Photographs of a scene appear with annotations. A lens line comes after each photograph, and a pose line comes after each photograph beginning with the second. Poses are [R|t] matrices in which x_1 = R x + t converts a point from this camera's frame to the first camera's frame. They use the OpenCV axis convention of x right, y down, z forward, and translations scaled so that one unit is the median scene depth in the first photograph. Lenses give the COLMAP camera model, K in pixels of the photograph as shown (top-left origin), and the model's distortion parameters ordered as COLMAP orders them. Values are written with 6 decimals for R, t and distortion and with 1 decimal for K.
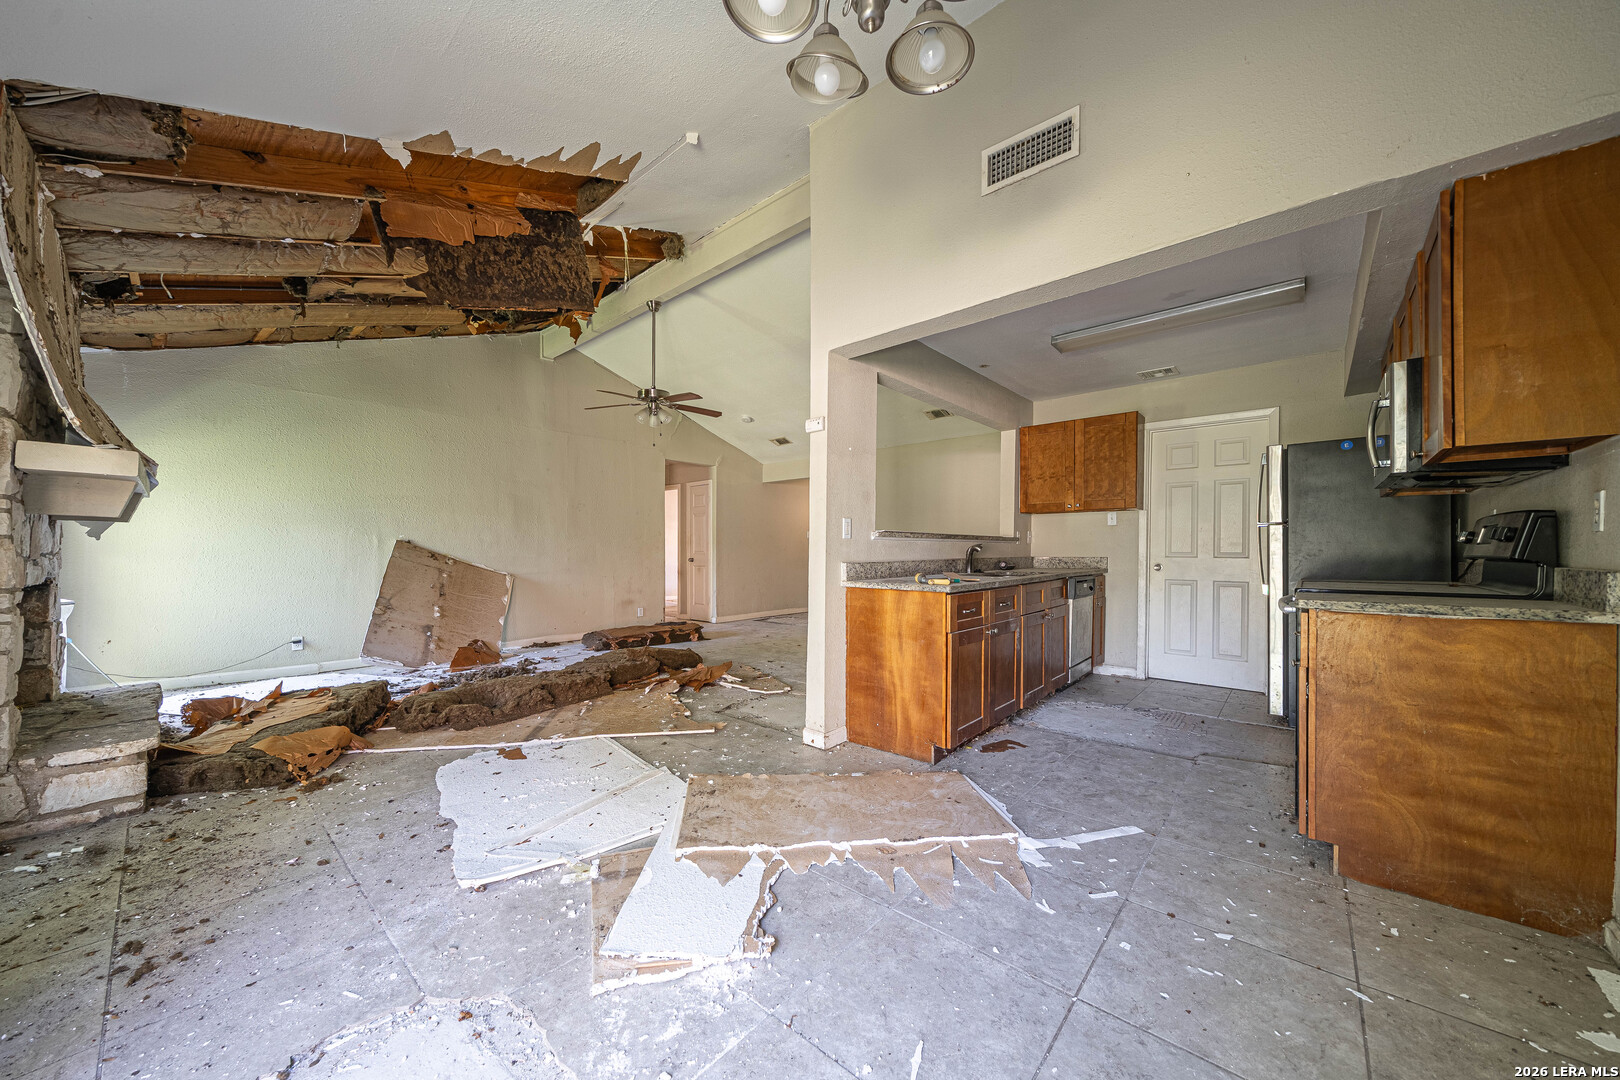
lens RADIAL K [[569.4, 0, 801.5], [0, 569.4, 552.4], [0, 0, 1]] dist [-0.003430, -0.000277]
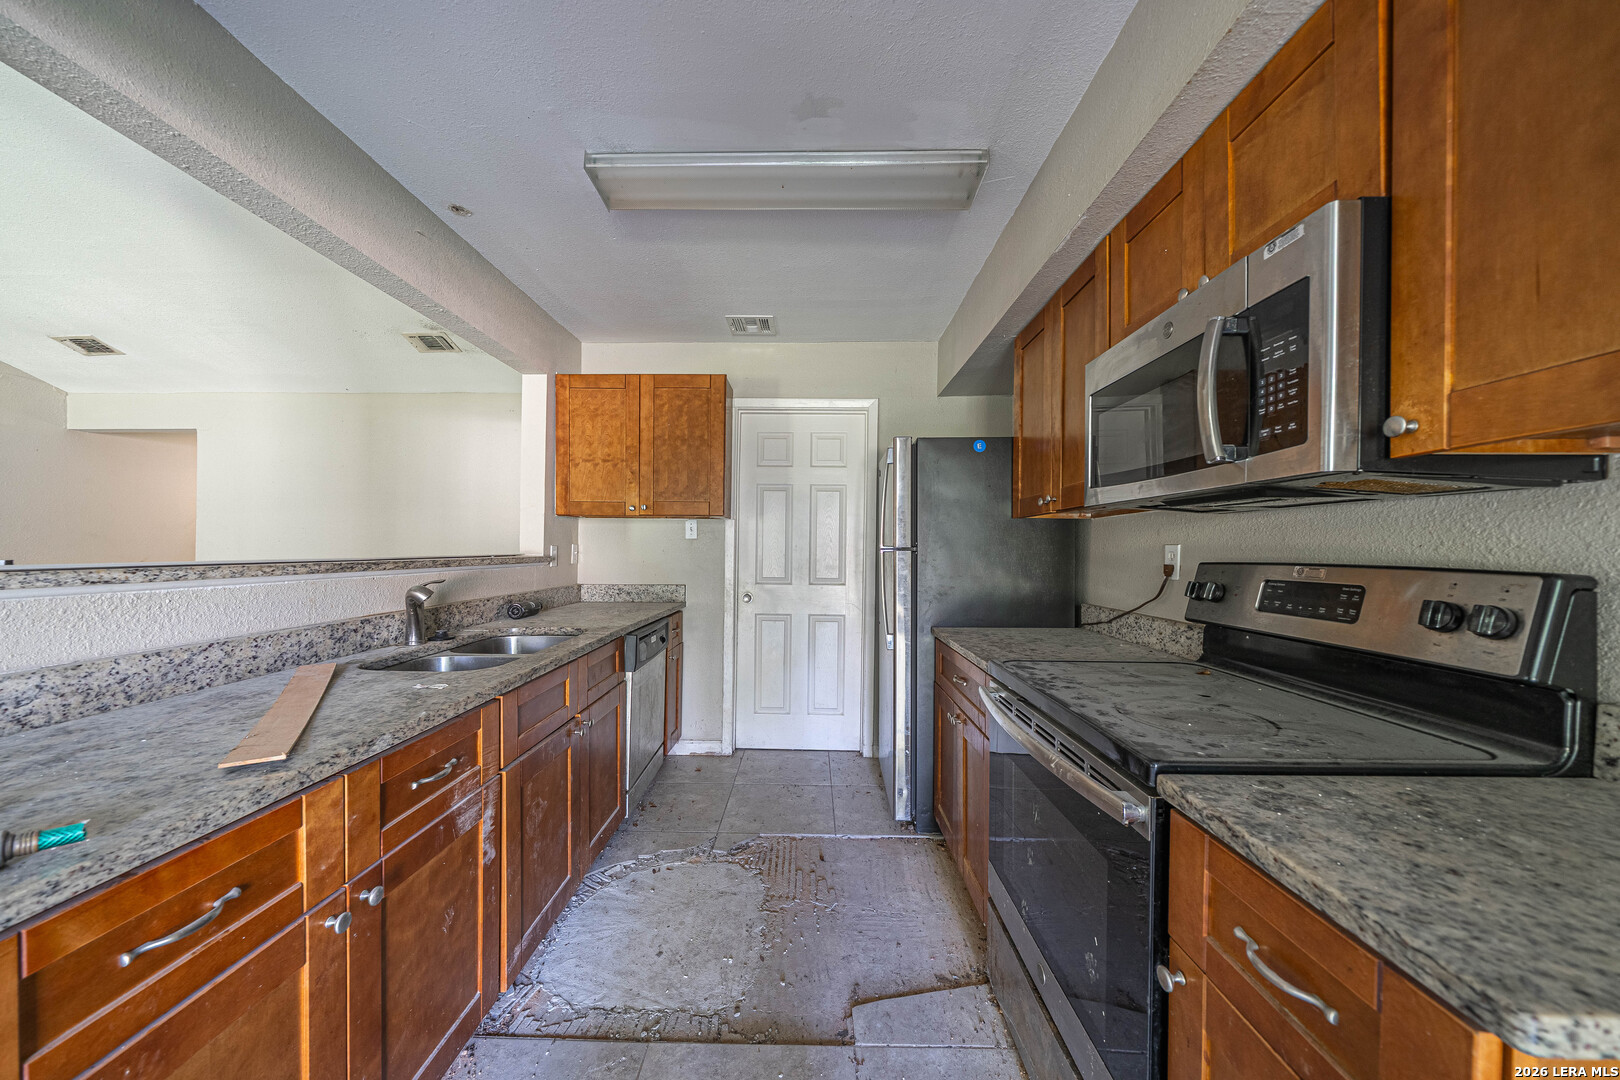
lens RADIAL K [[557.1, 0, 800.2], [0, 557.1, 554.1], [0, 0, 1]] dist [-0.004194, -0.000227]
pose [[0.762268, -0.001917, 0.647259, 0.213849], [-0.003220, 0.999972, 0.006753, -0.035417], [-0.647254, -0.007232, 0.762240, 0.408466]]
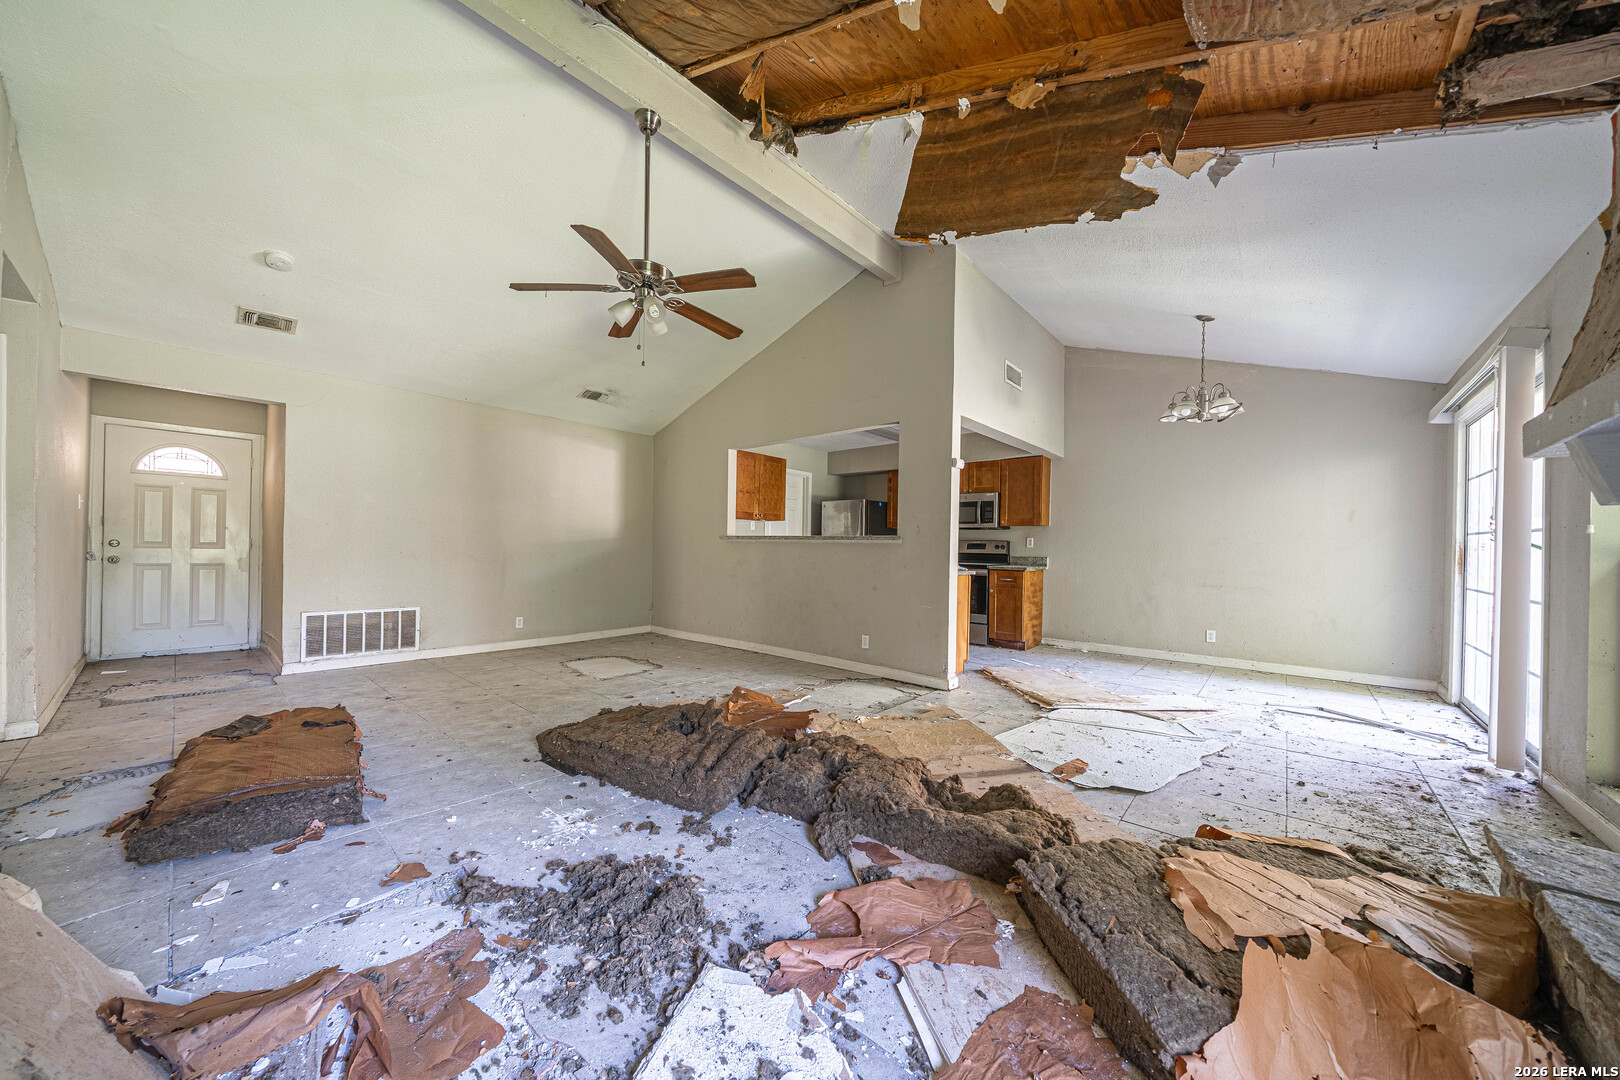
lens RADIAL K [[557.1, 0, 800.2], [0, 557.1, 554.1], [0, 0, 1]] dist [-0.004194, -0.000227]
pose [[-0.005401, -0.010642, 0.999929, -0.892105], [-0.013367, 0.999855, 0.010569, -0.003663], [-0.999896, -0.013309, -0.005543, 0.914356]]
